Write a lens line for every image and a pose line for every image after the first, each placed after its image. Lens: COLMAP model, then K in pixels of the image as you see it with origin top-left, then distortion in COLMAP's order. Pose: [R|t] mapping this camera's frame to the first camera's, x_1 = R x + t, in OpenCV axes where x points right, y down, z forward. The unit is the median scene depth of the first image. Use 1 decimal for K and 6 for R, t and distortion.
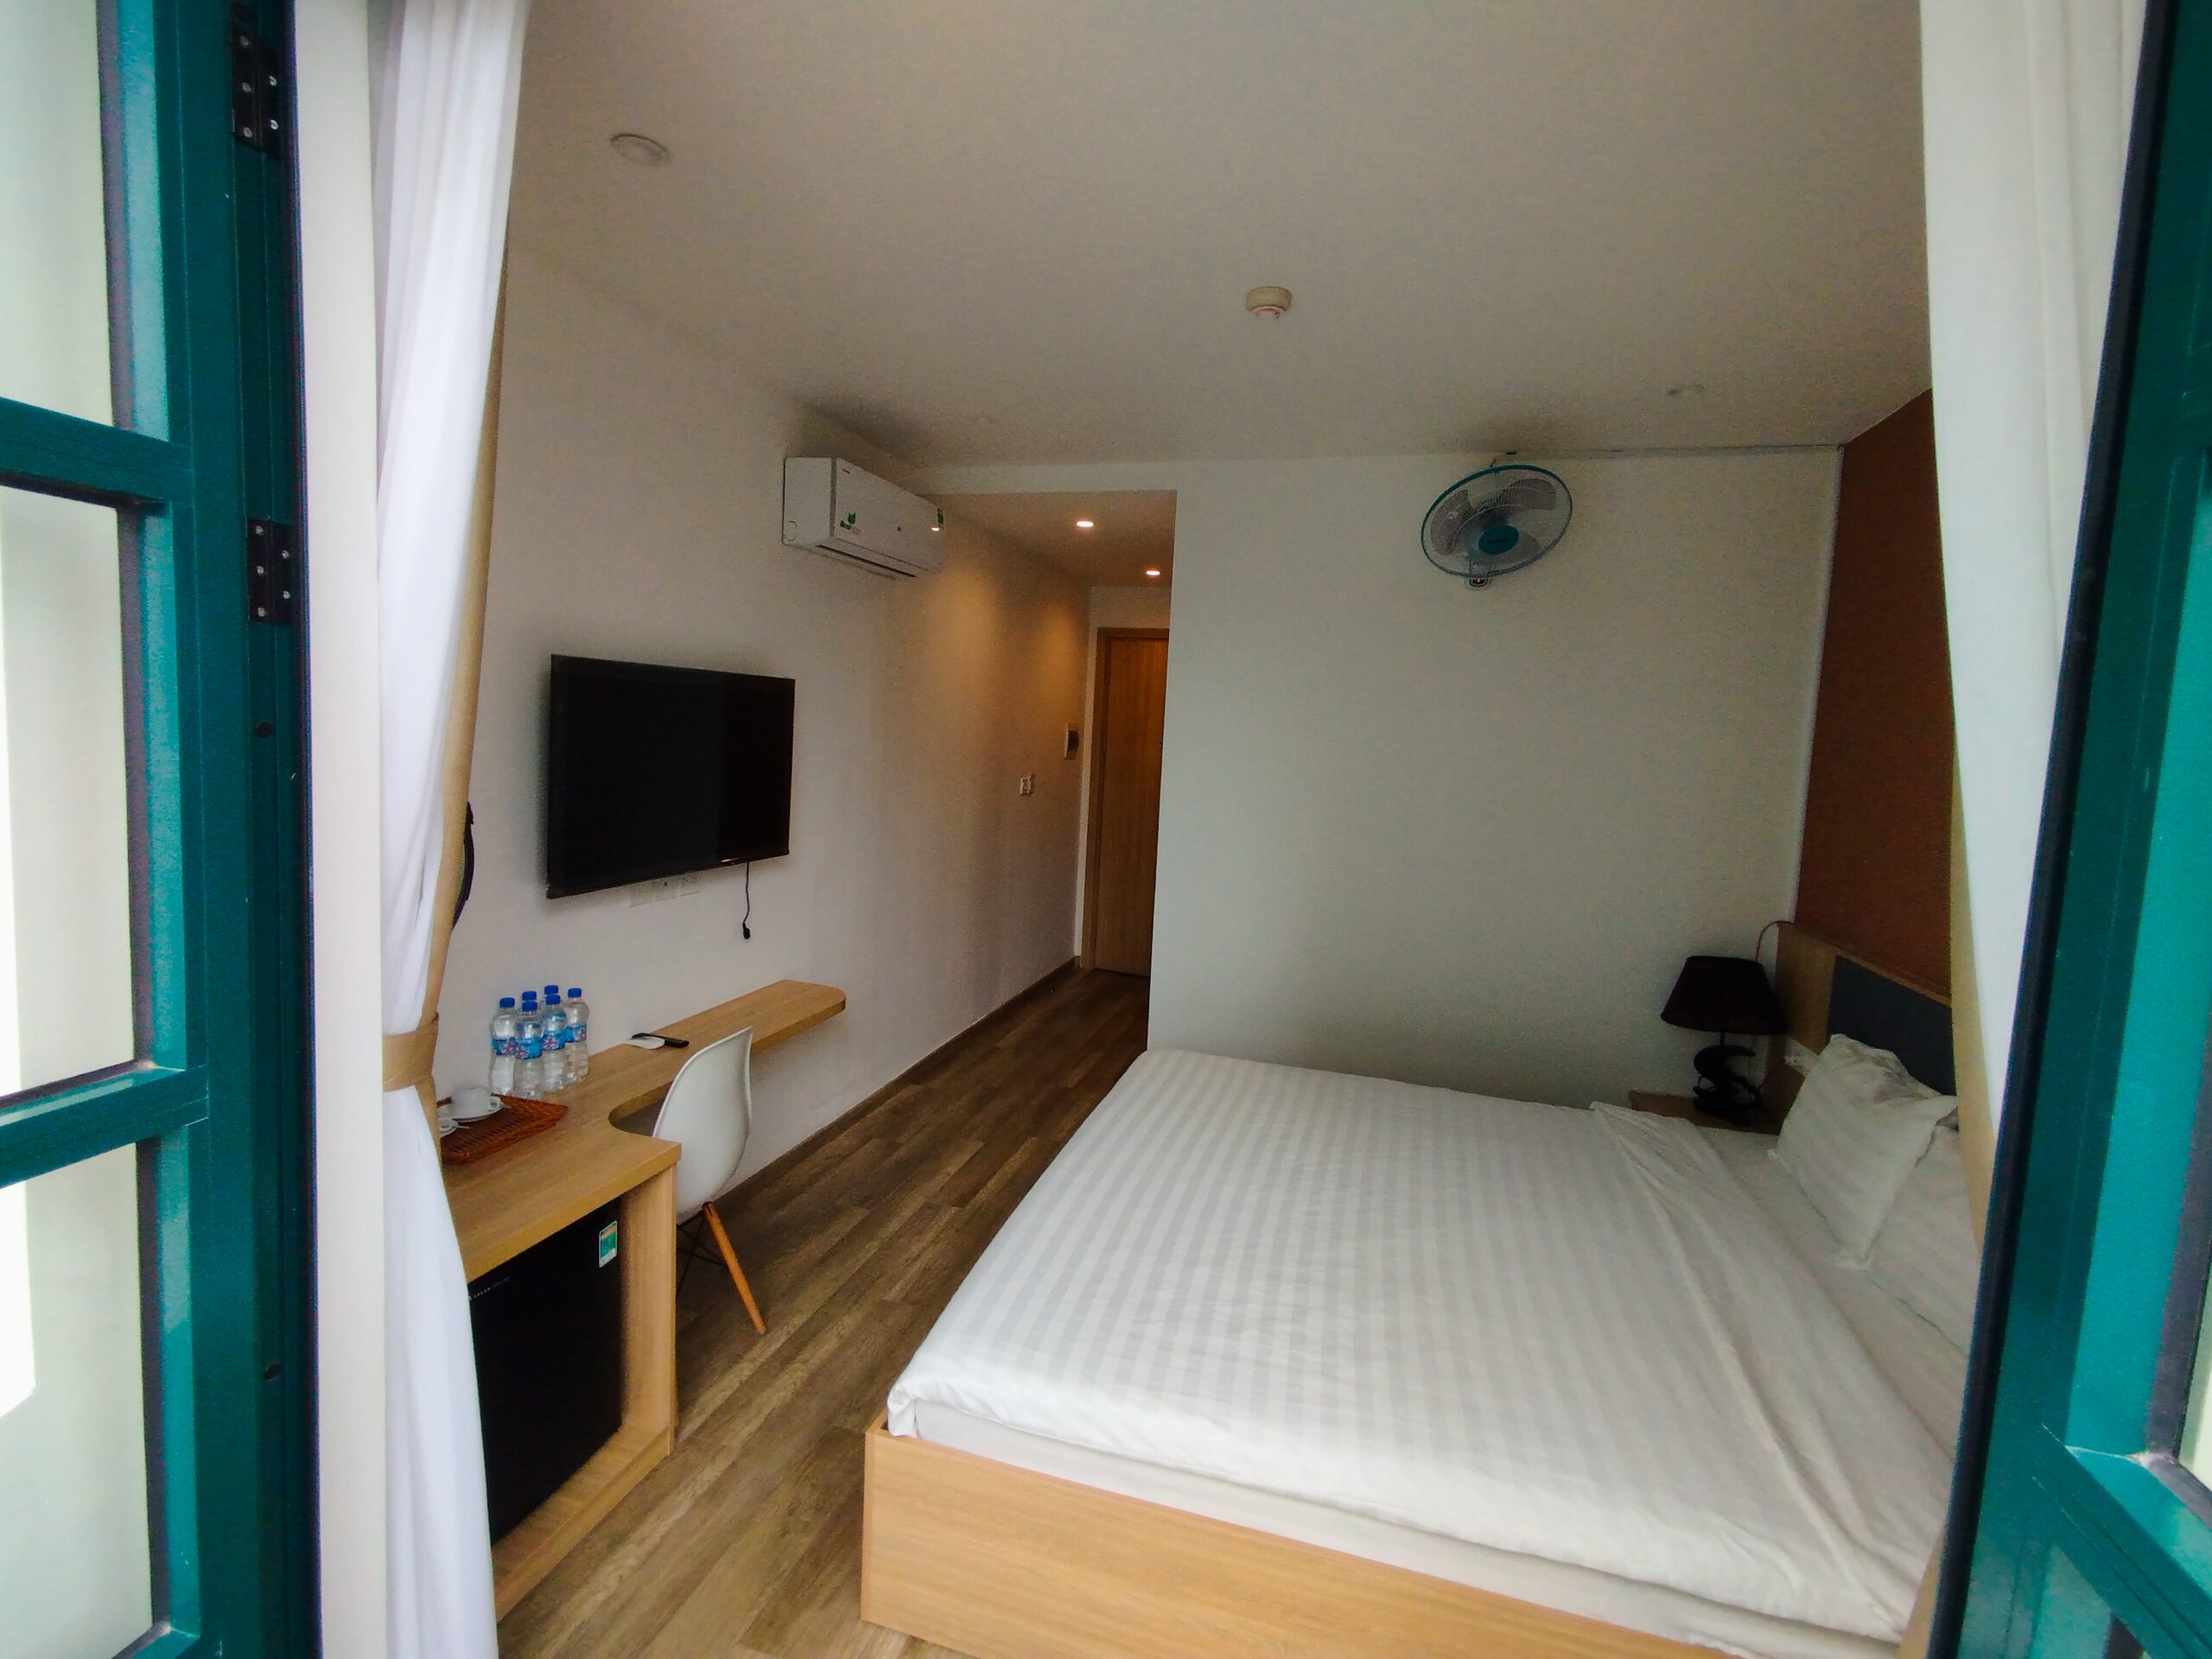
lens RADIAL K [[1002.2, 0, 1108.0], [0, 1002.2, 811.1], [0, 0, 1]] dist [-0.001253, 0.000069]
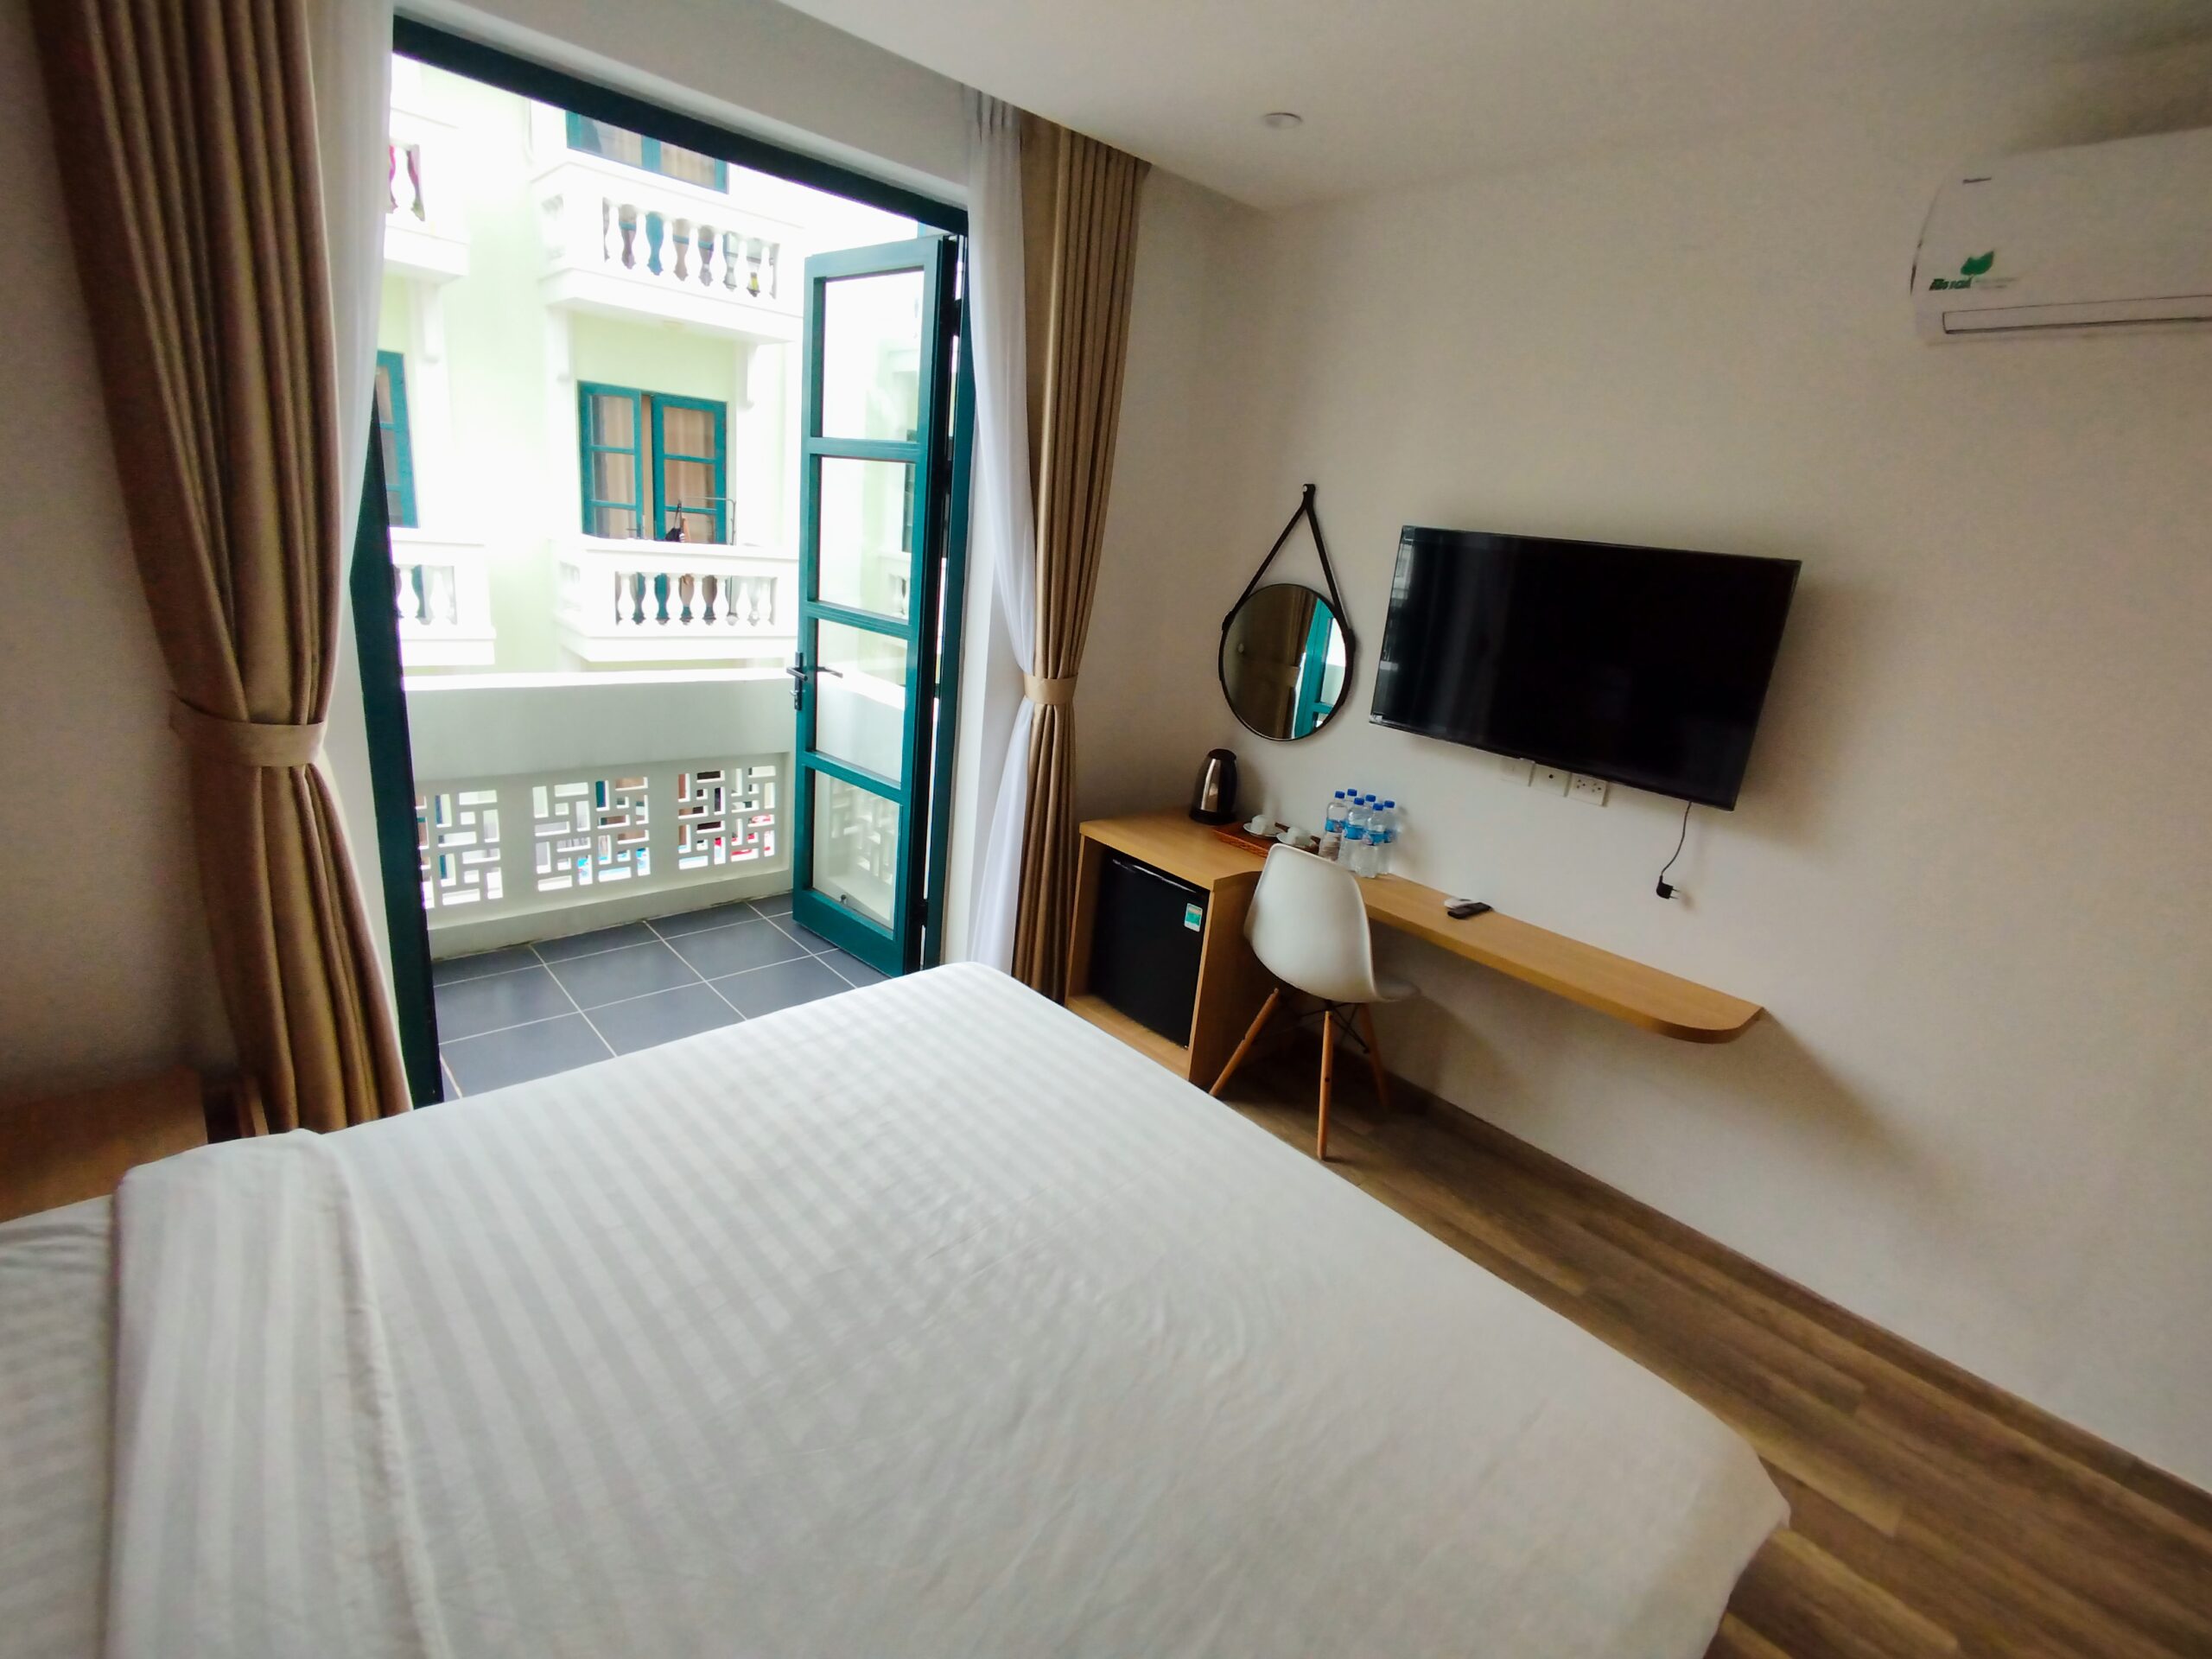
lens RADIAL K [[1002.2, 0, 1108.0], [0, 1002.2, 811.1], [0, 0, 1]] dist [-0.001253, 0.000069]
pose [[-0.499870, 0.150182, -0.852980, 0.478324], [-0.199077, 0.938559, 0.281915, -0.065197], [0.842911, 0.310730, -0.439259, 0.886424]]
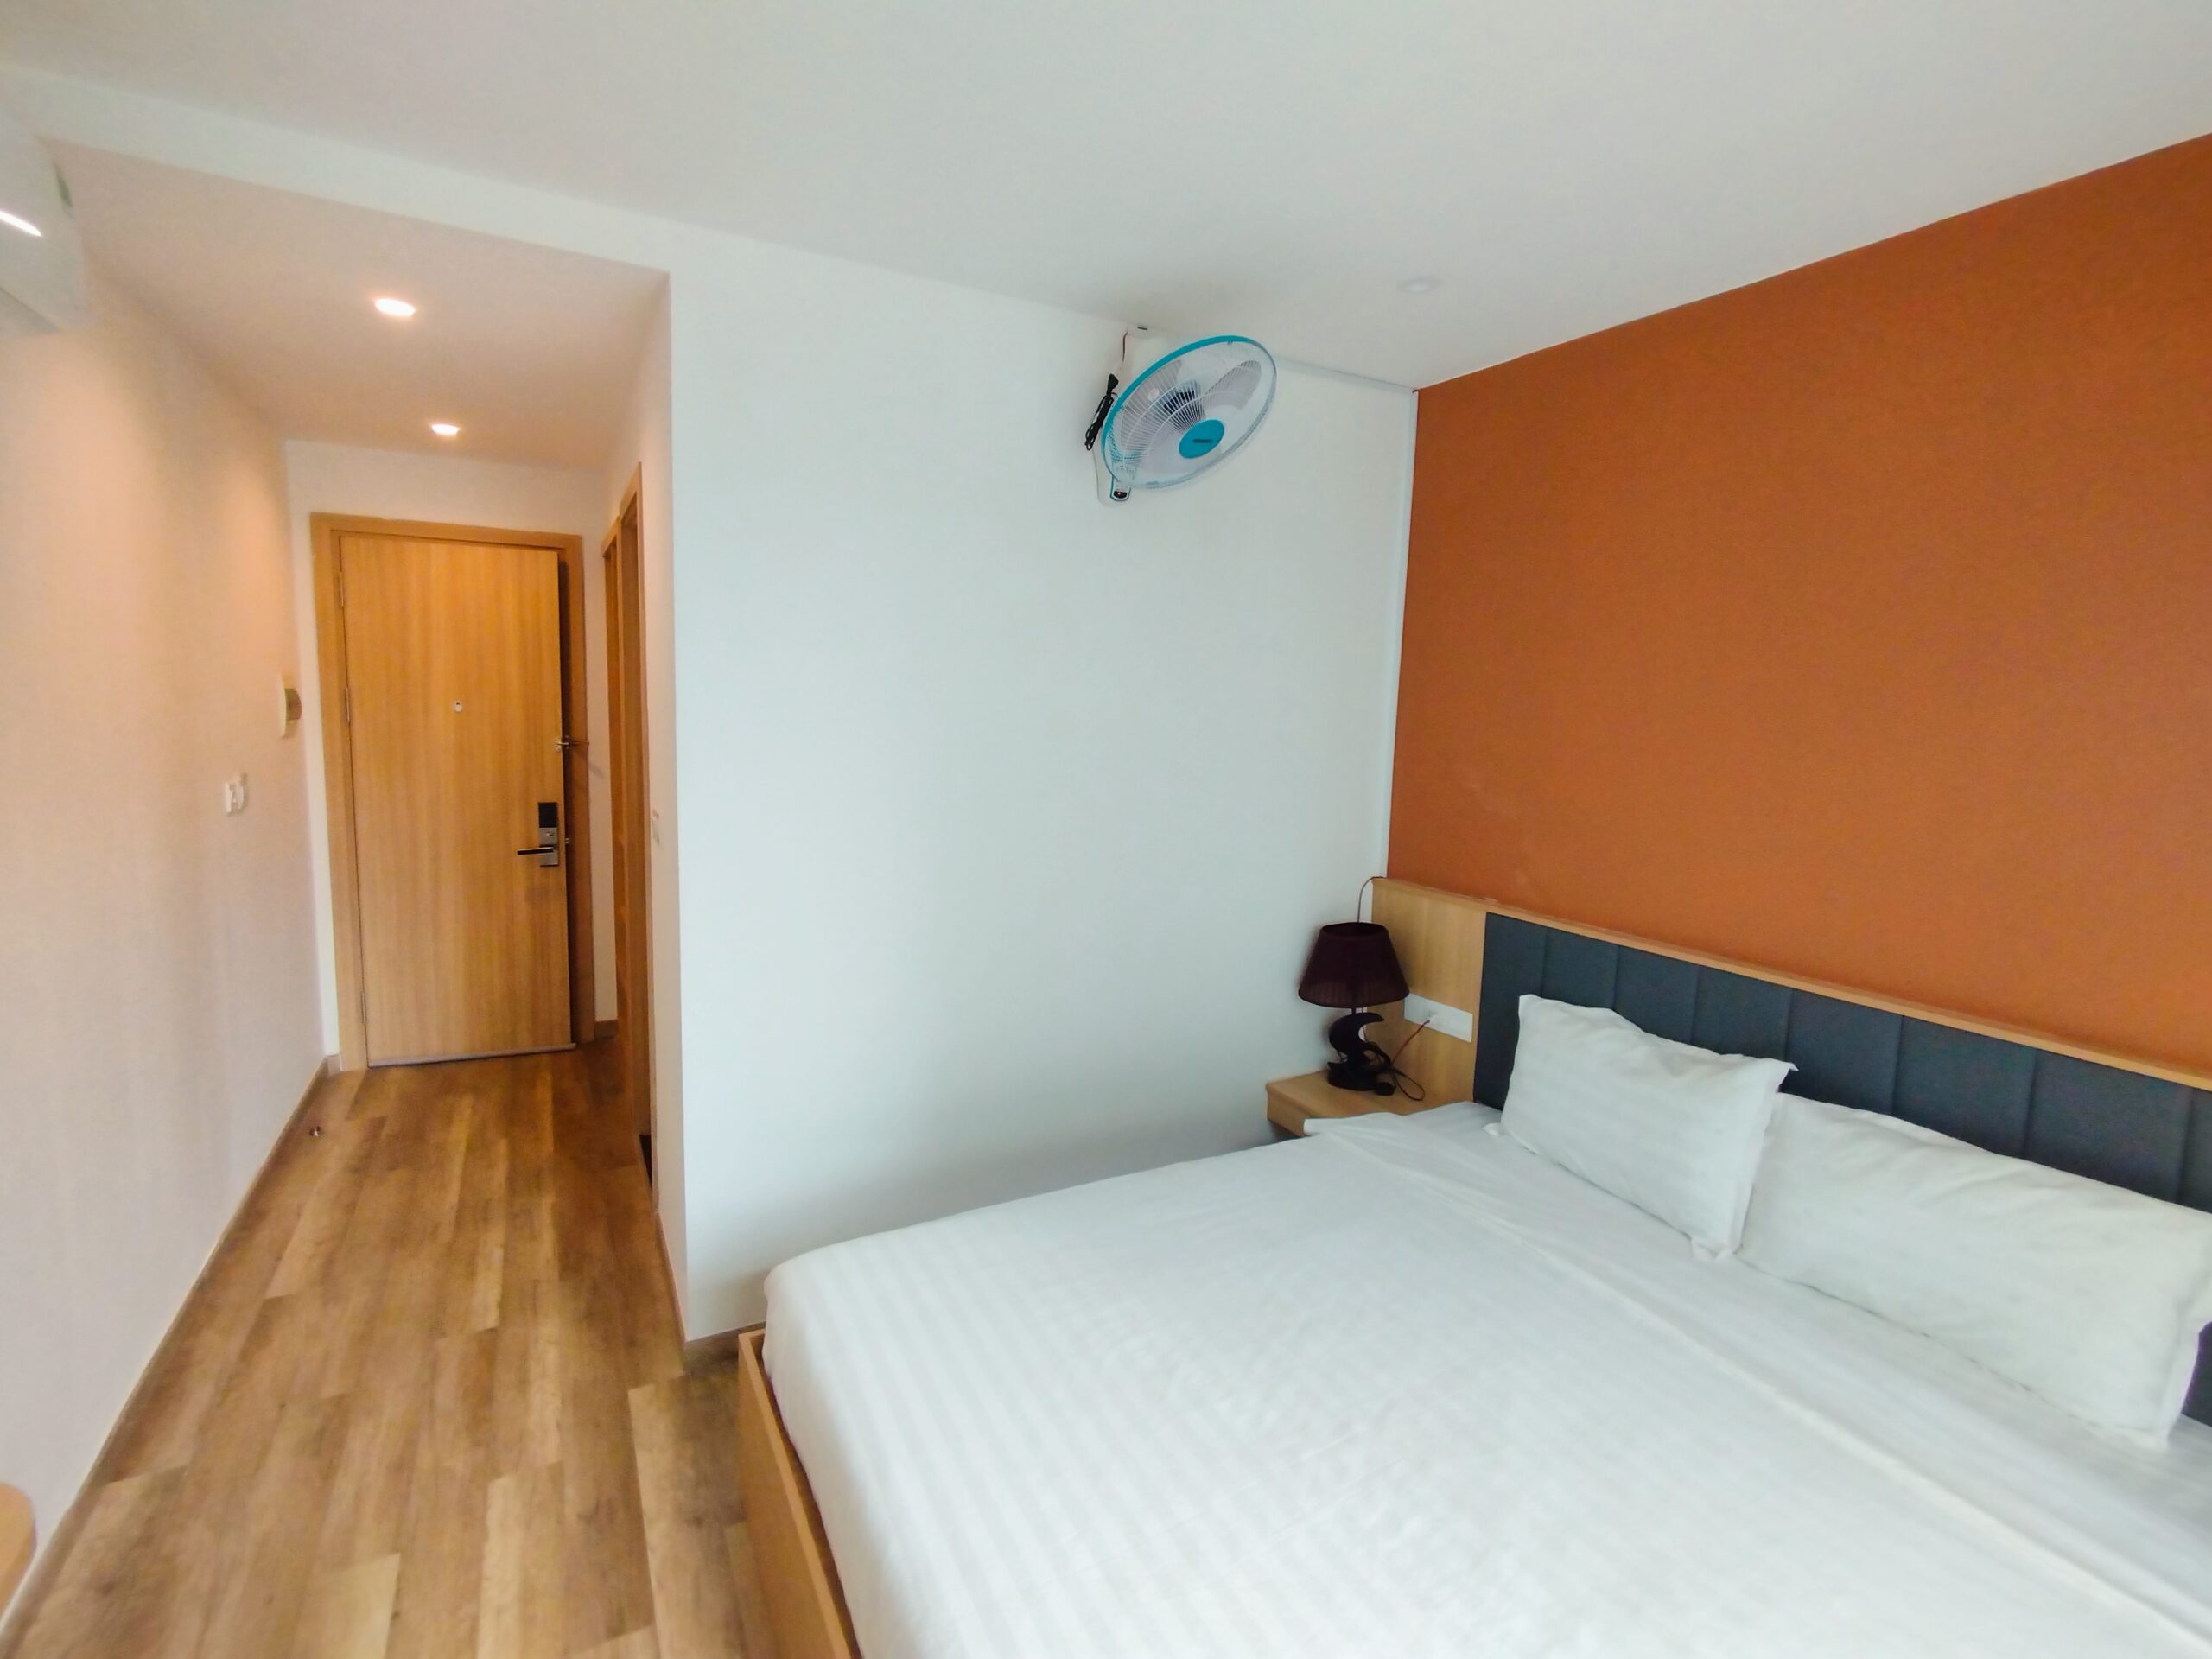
lens RADIAL K [[1002.2, 0, 1108.0], [0, 1002.2, 811.1], [0, 0, 1]] dist [-0.001253, 0.000069]
pose [[0.719614, -0.109158, 0.685740, -0.190714], [0.062365, 0.993735, 0.092740, -0.062829], [-0.691568, -0.023971, 0.721914, 0.463503]]
